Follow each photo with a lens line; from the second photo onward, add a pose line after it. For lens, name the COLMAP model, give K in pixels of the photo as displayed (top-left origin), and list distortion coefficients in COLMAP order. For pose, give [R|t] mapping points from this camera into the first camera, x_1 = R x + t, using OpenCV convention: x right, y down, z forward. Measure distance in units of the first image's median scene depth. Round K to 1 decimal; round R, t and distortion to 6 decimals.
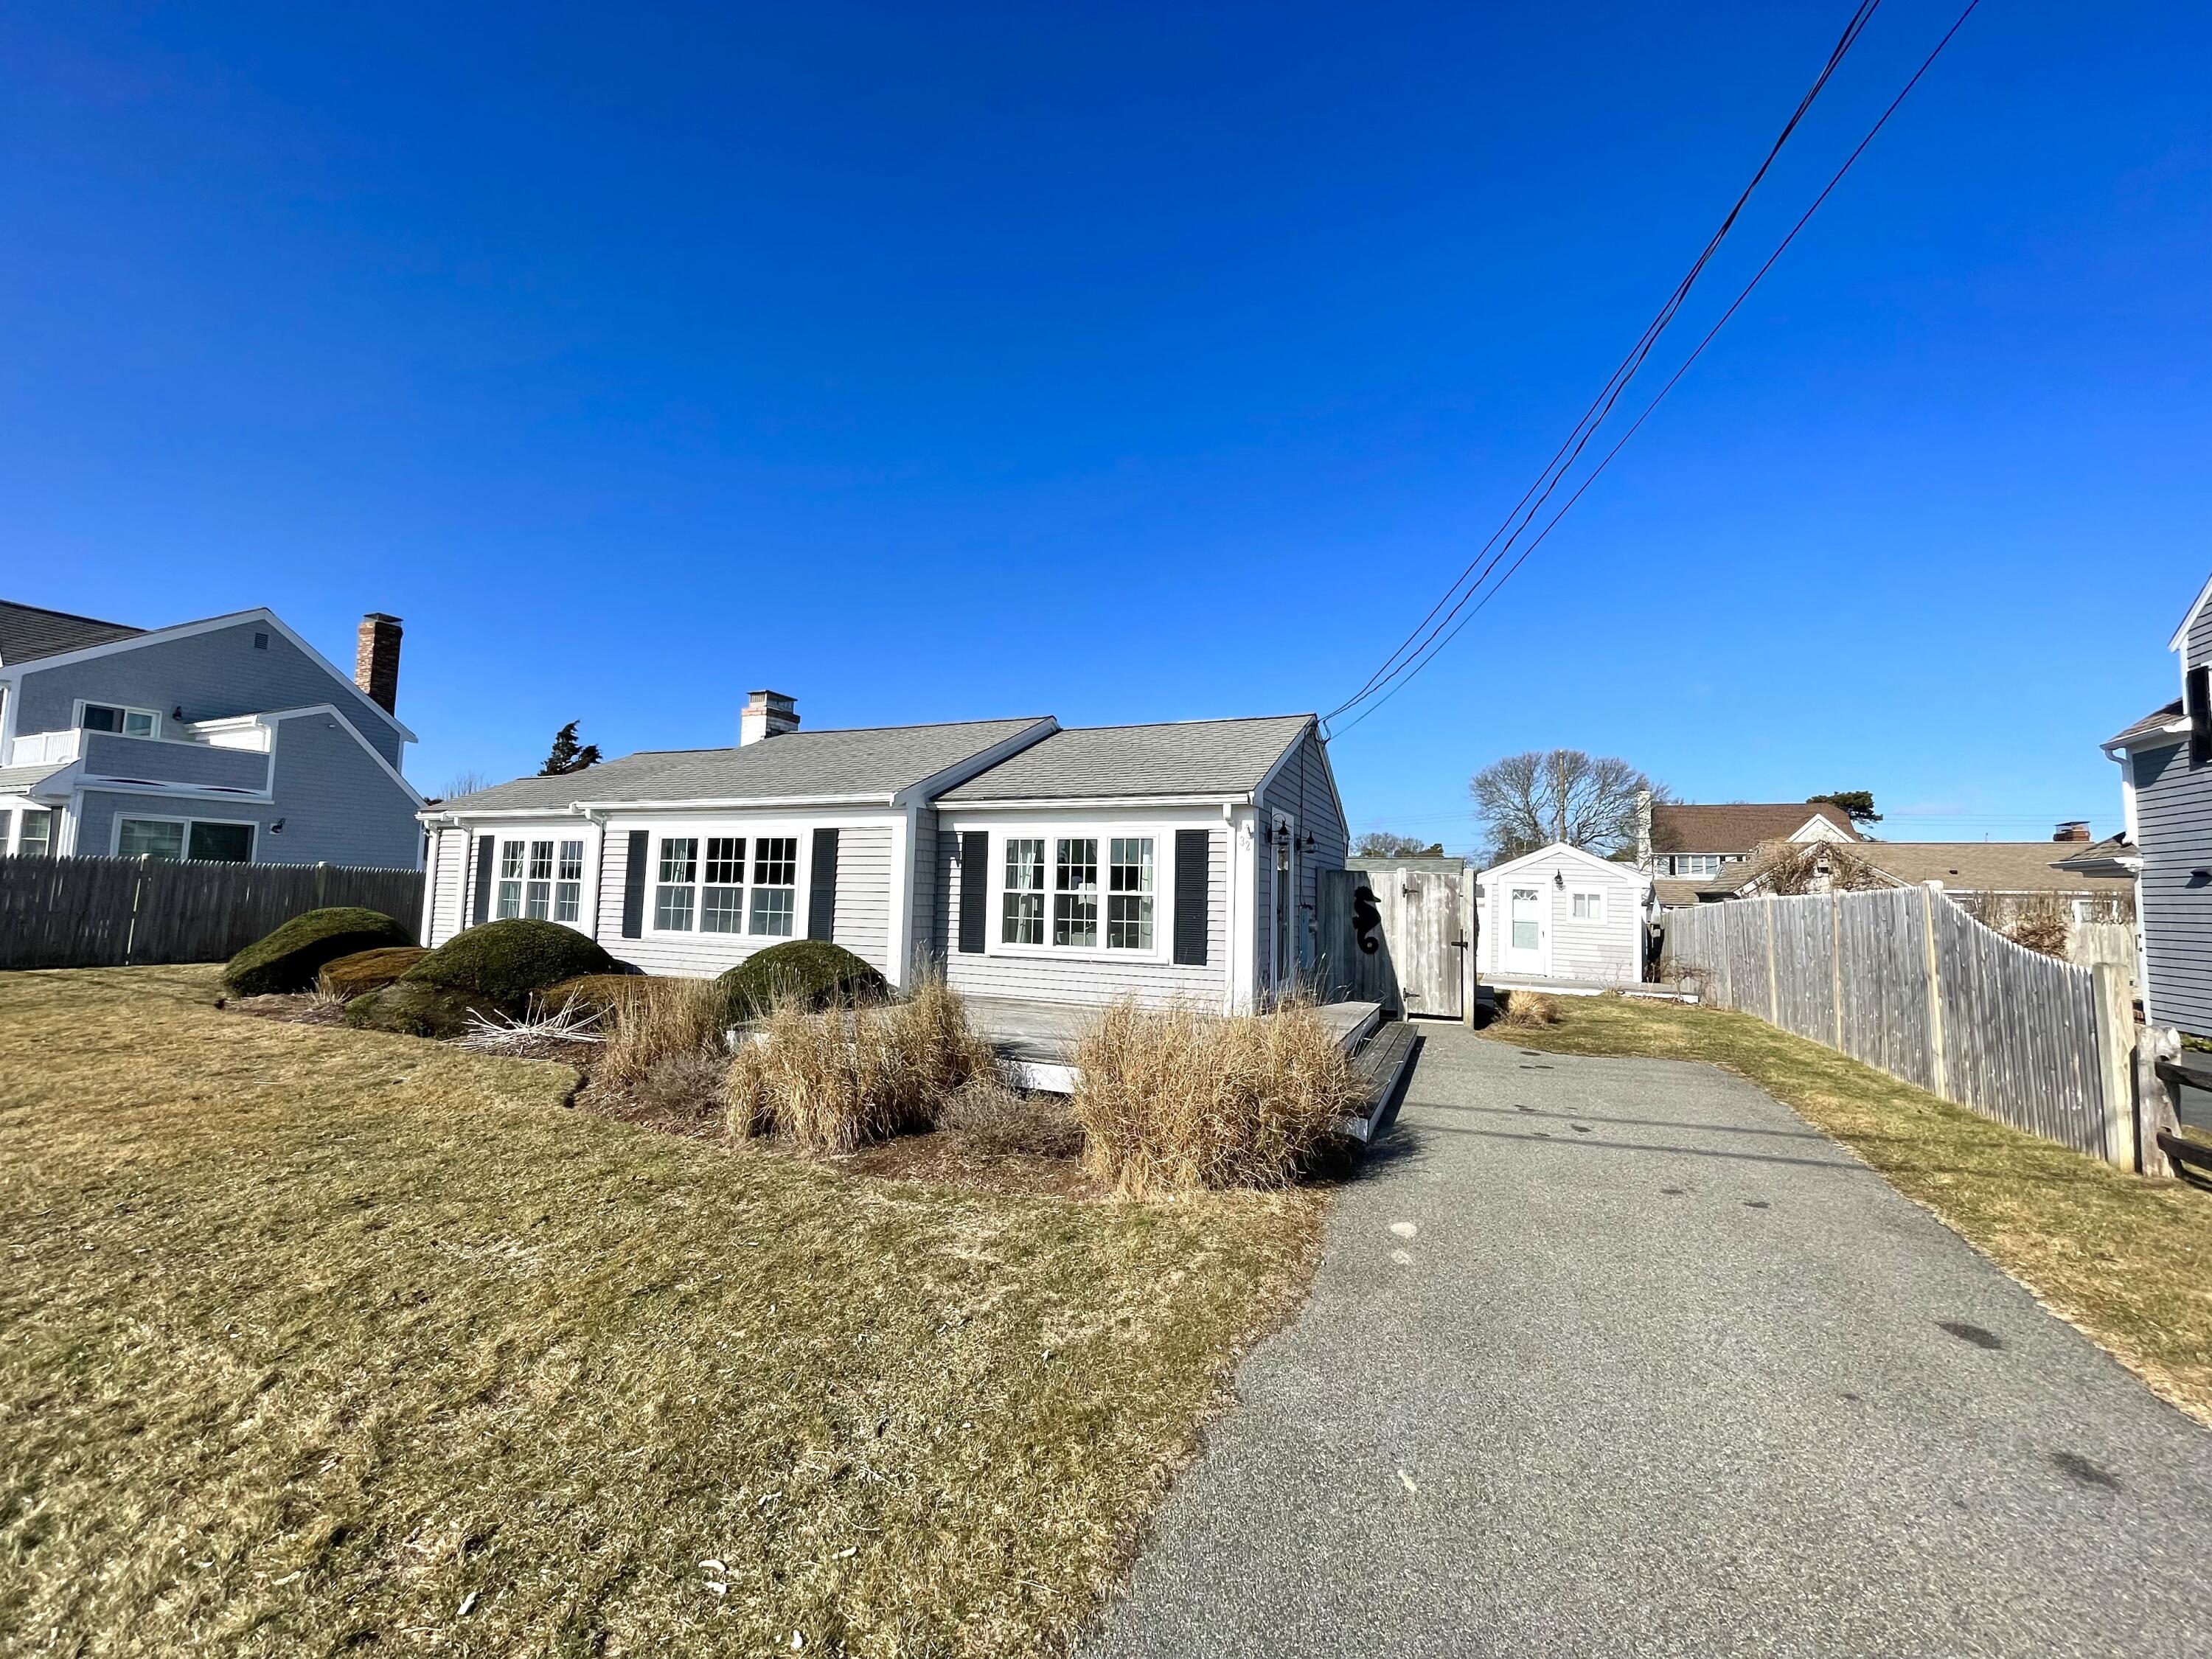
lens RADIAL K [[894.6, 0, 1105.6], [0, 894.6, 825.8], [0, 0, 1]] dist [-0.001827, -0.000166]
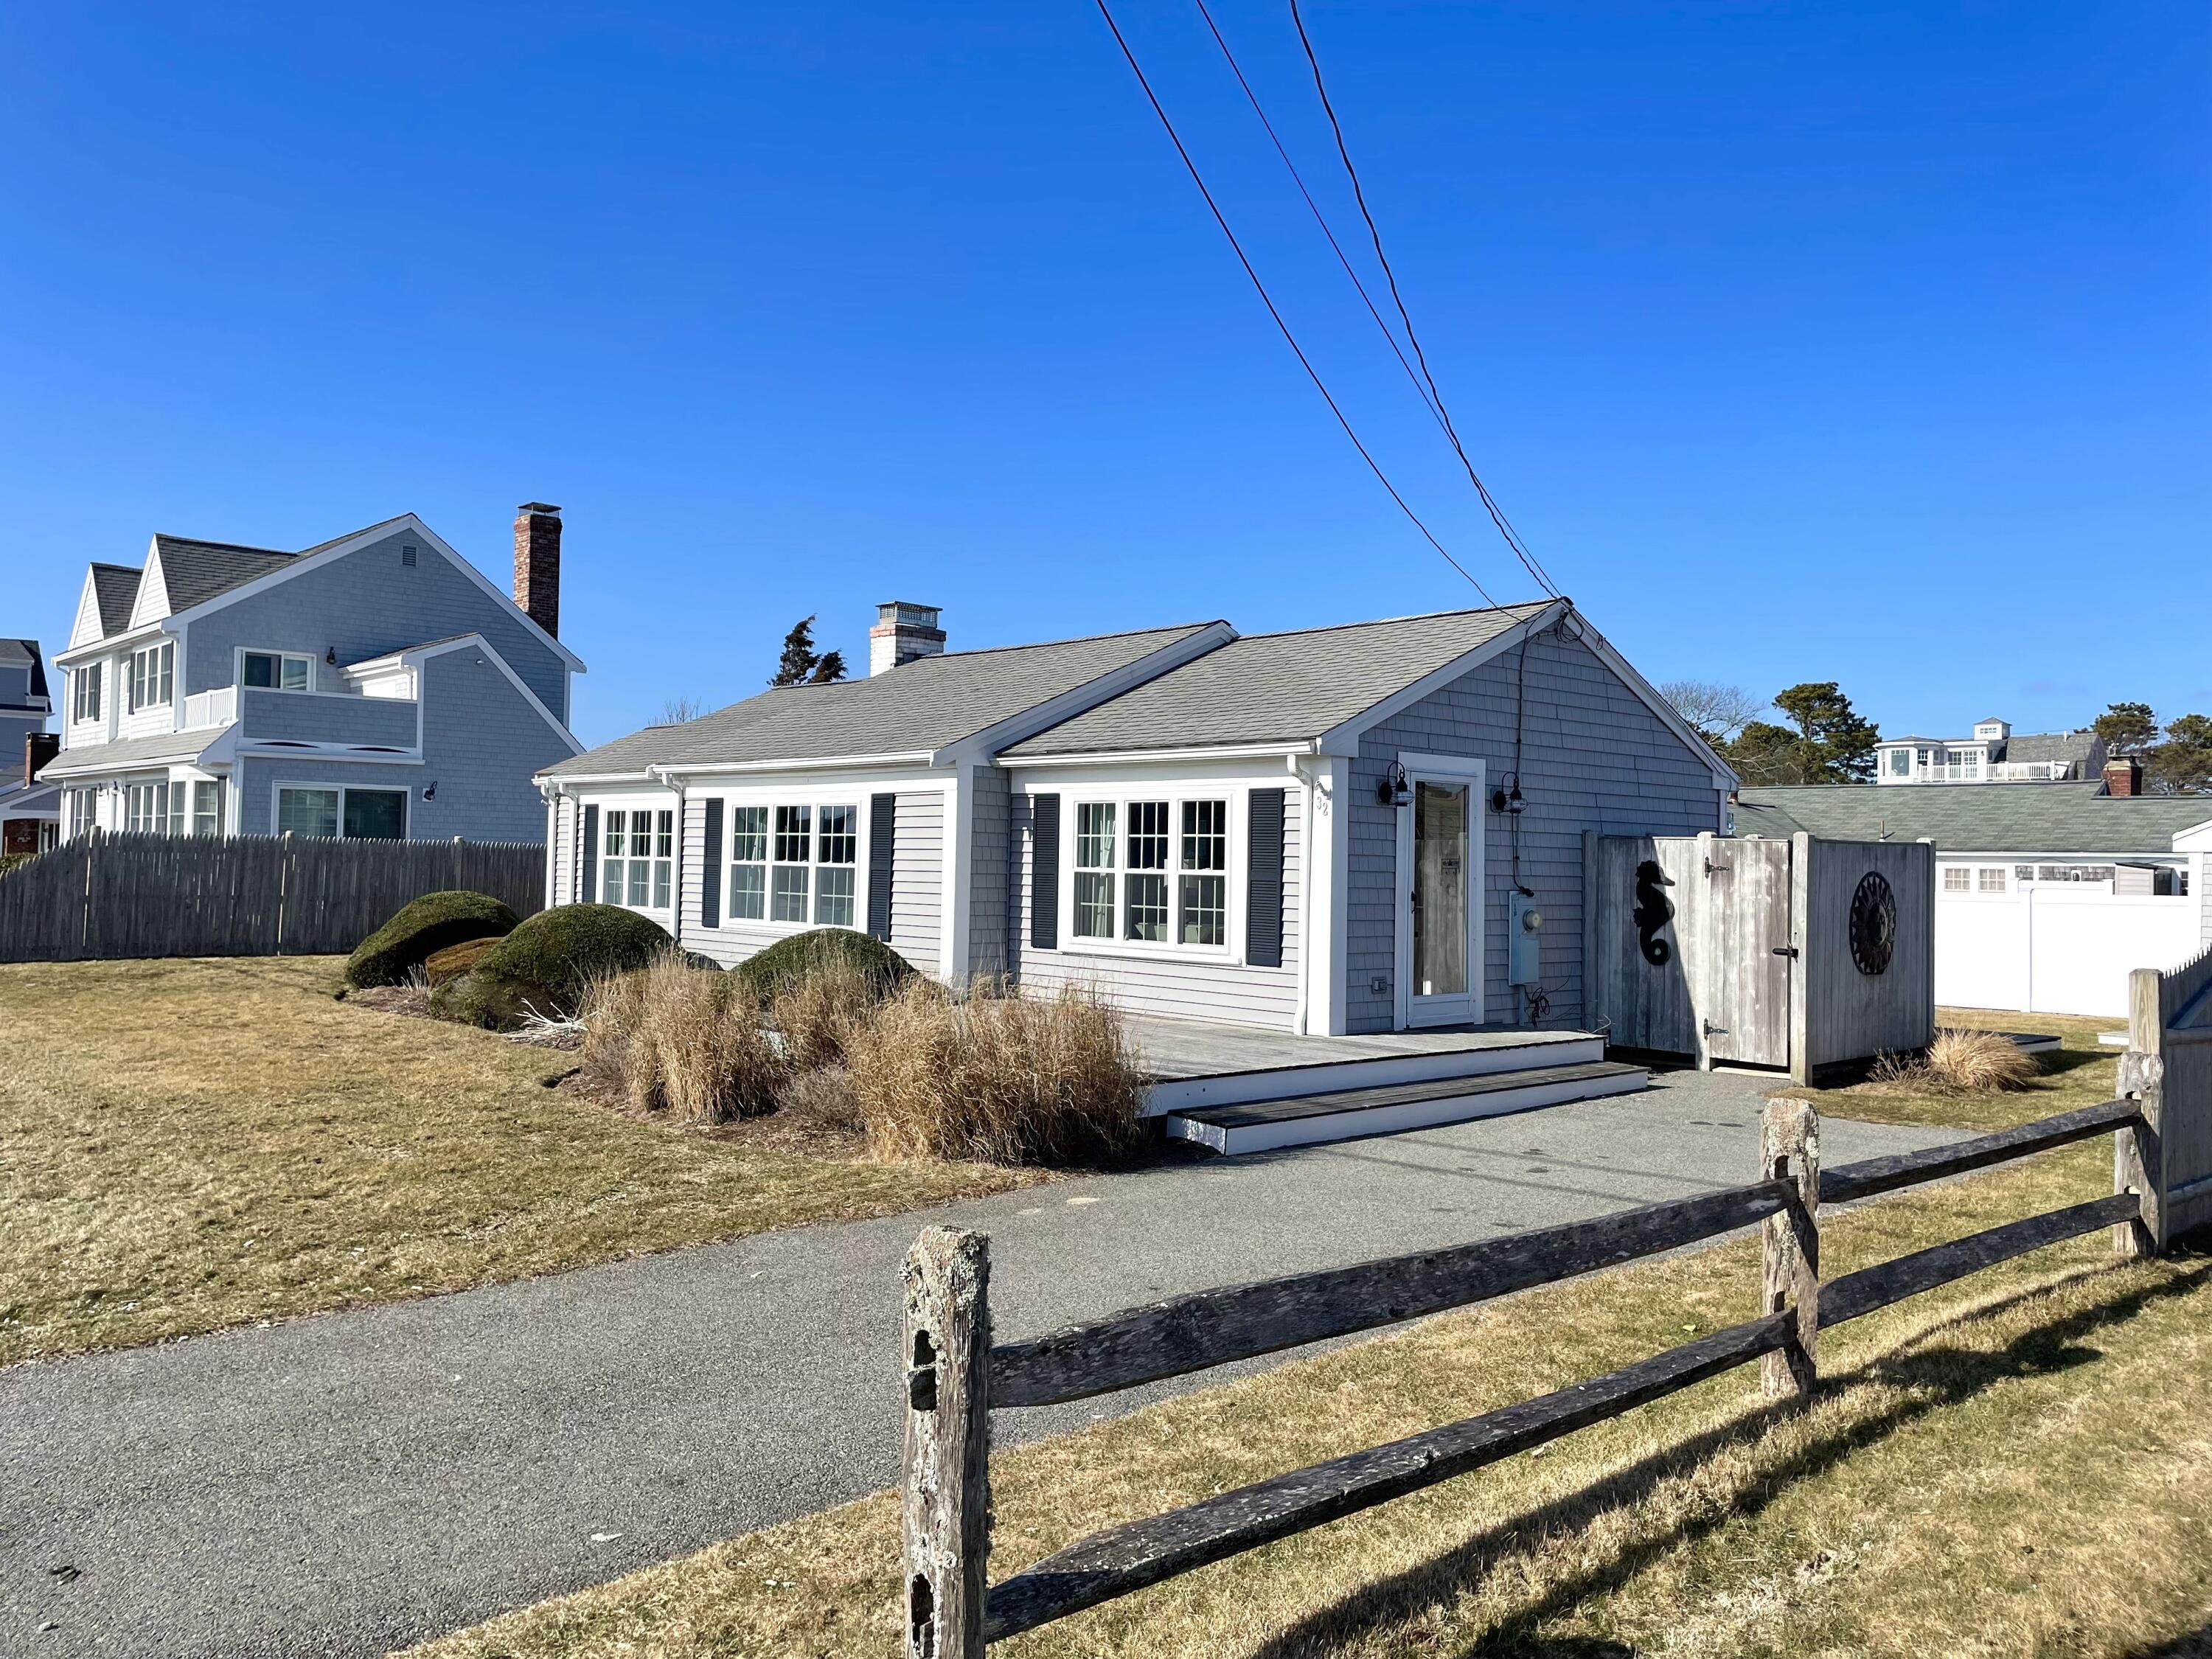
lens RADIAL K [[1667.0, 0, 1101.8], [0, 1667.0, 816.6], [0, 0, 1]] dist [0.096612, -0.110443]
pose [[0.916530, -0.015777, -0.399654, 0.426152], [0.033066, 0.998790, 0.036403, -0.022348], [0.398596, -0.046579, 0.915943, -0.276739]]
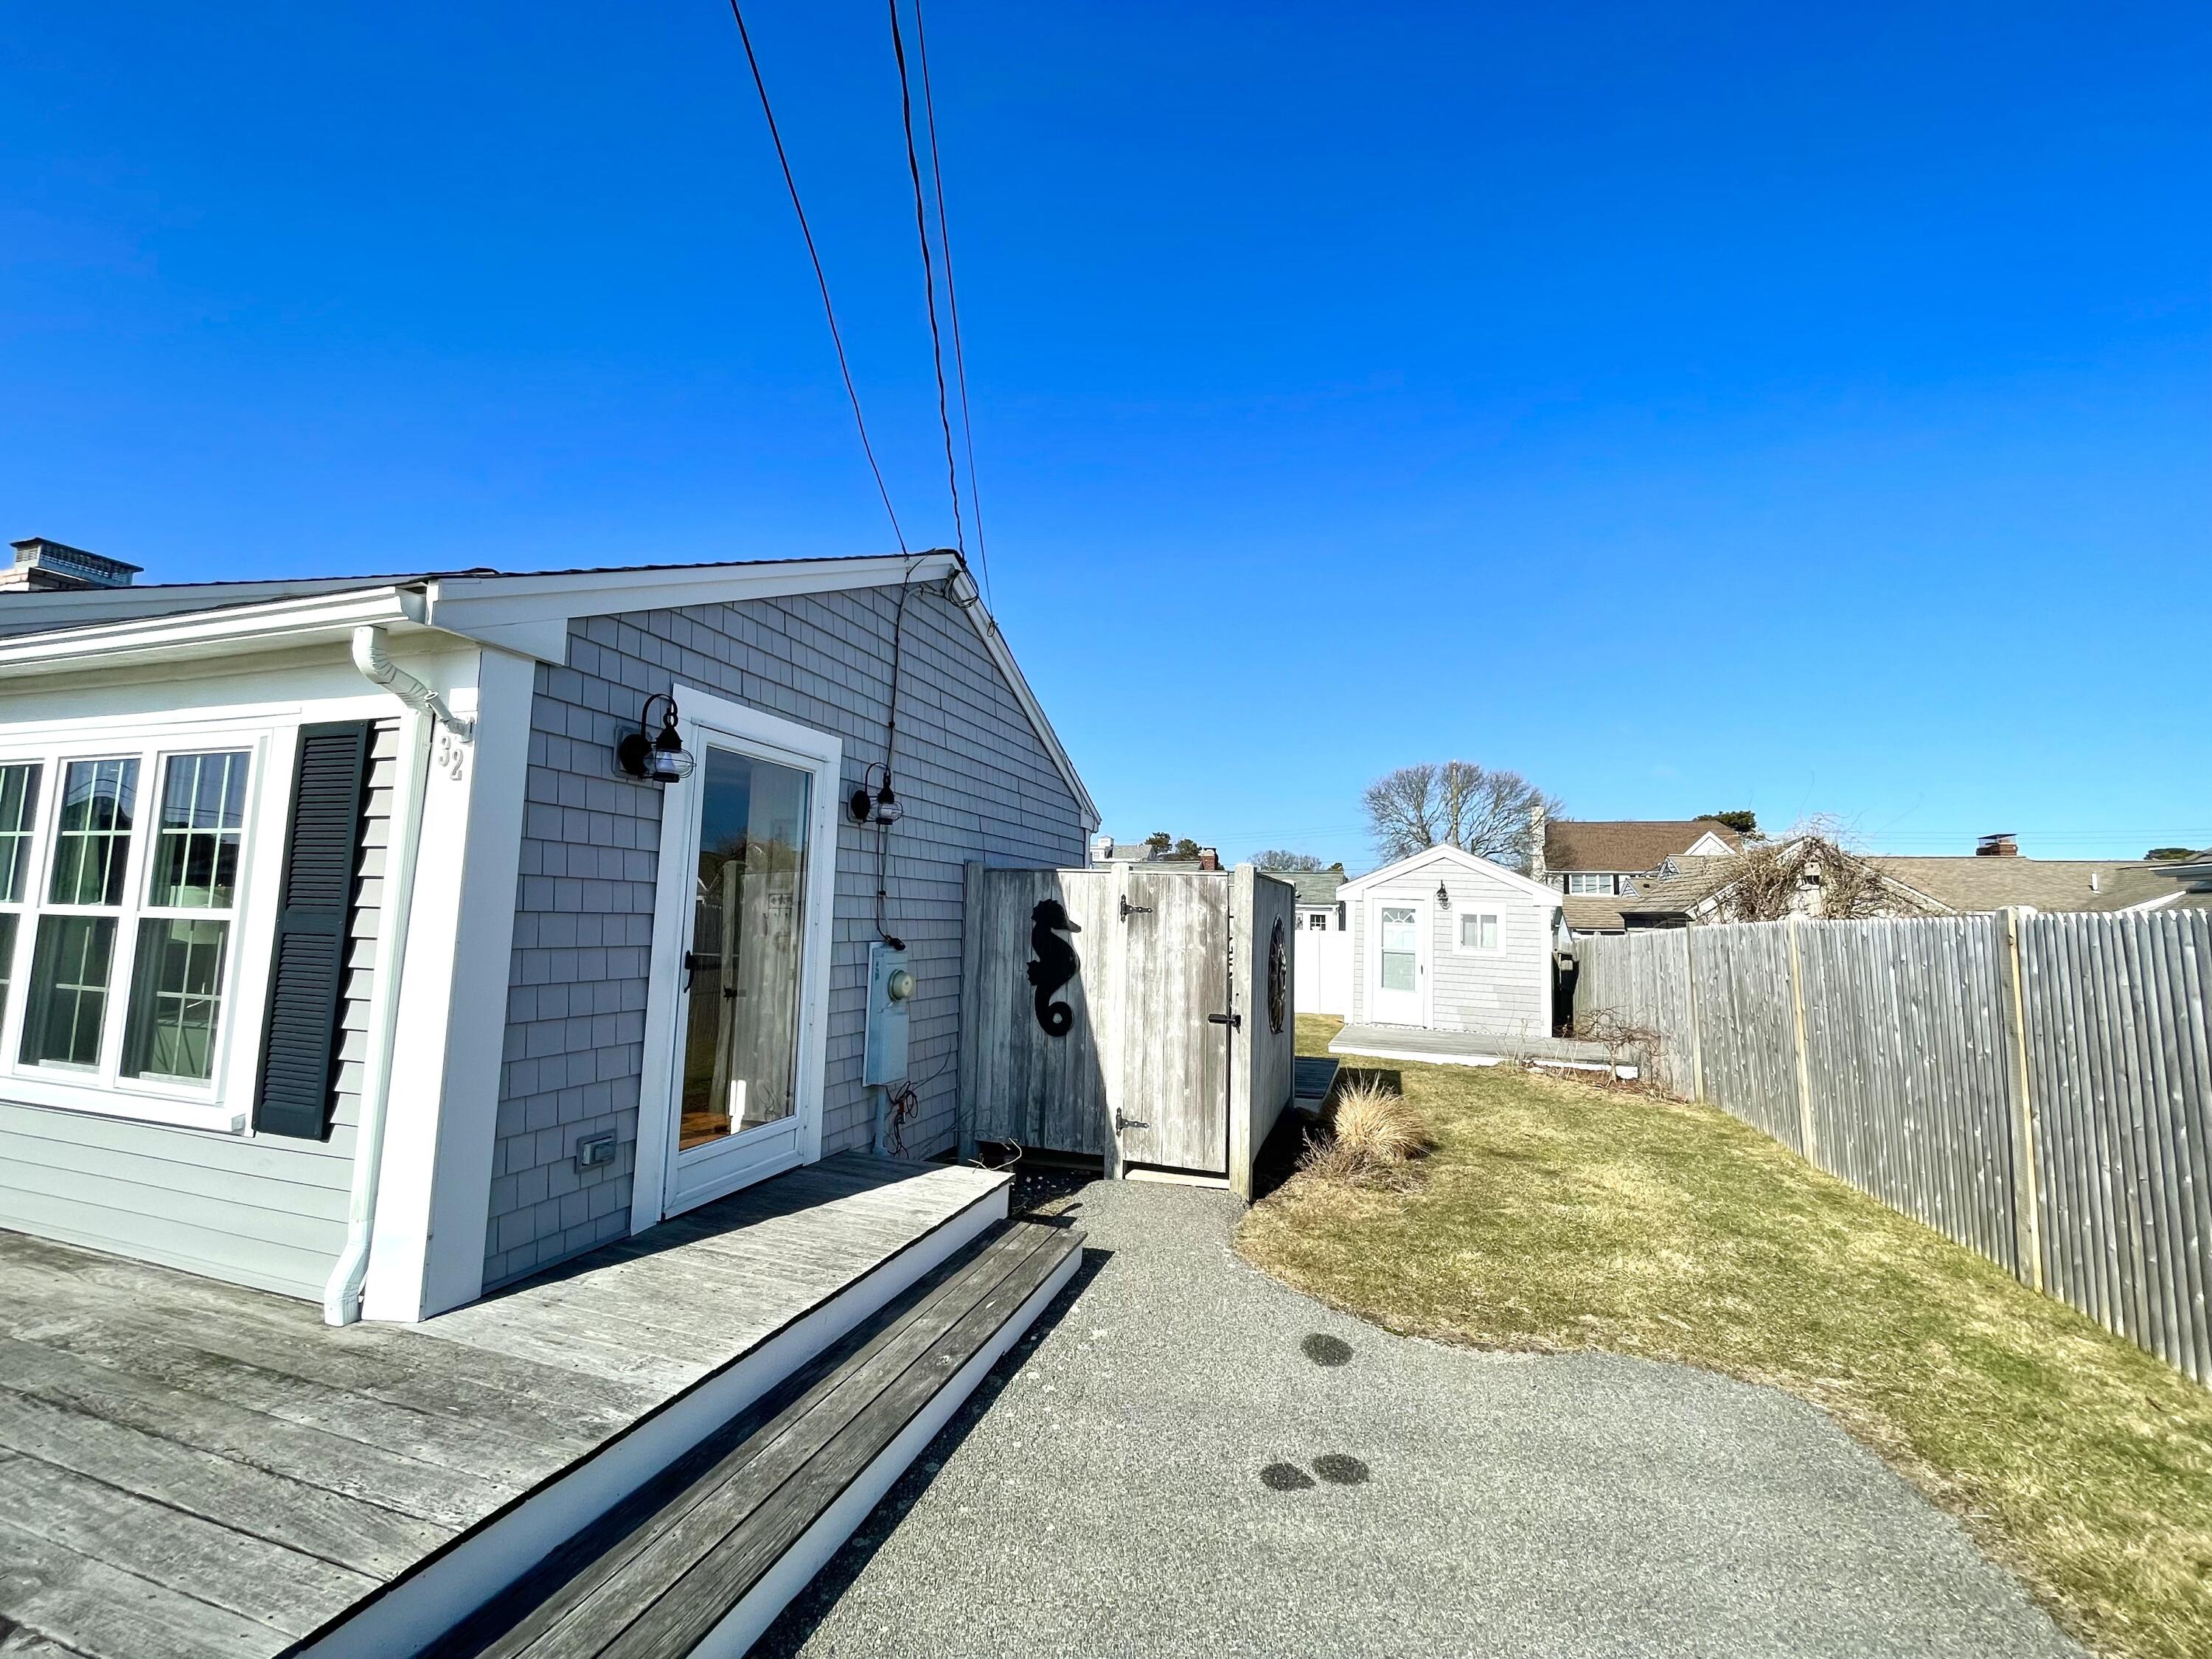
lens RADIAL K [[894.6, 0, 1105.8], [0, 894.6, 823.4], [0, 0, 1]] dist [-0.001827, -0.000166]
pose [[0.995368, 0.010885, 0.095522, 0.281018], [-0.008608, 0.999670, -0.024222, 0.038042], [-0.095754, 0.023287, 0.995133, 0.515459]]
